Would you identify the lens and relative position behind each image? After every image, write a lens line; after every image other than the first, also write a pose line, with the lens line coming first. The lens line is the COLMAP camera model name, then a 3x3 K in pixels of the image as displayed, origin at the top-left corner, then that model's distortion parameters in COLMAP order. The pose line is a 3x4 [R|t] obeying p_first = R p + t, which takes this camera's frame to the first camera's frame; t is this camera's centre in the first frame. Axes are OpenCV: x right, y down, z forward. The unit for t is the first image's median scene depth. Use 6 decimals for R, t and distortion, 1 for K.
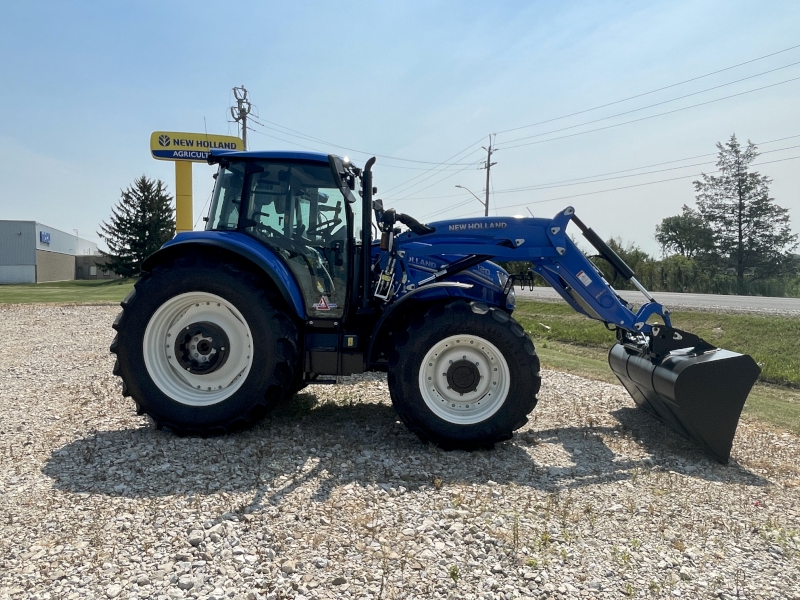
lens RADIAL K [[569.0, 0, 399.8], [0, 569.0, 303.5], [0, 0, 1]] dist [-0.024479, -0.000335]
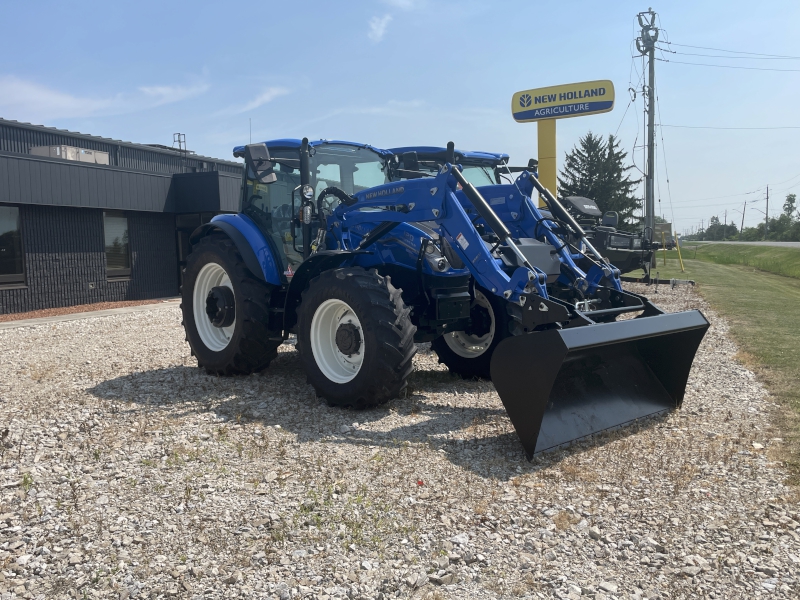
lens RADIAL K [[696.2, 0, 400.3], [0, 696.2, 297.1], [0, 0, 1]] dist [0.030398, -0.002745]
pose [[0.743359, 0.012801, -0.668770, 0.133196], [0.002799, 0.999749, 0.022248, 0.002722], [0.668887, -0.018410, 0.743136, 0.013539]]
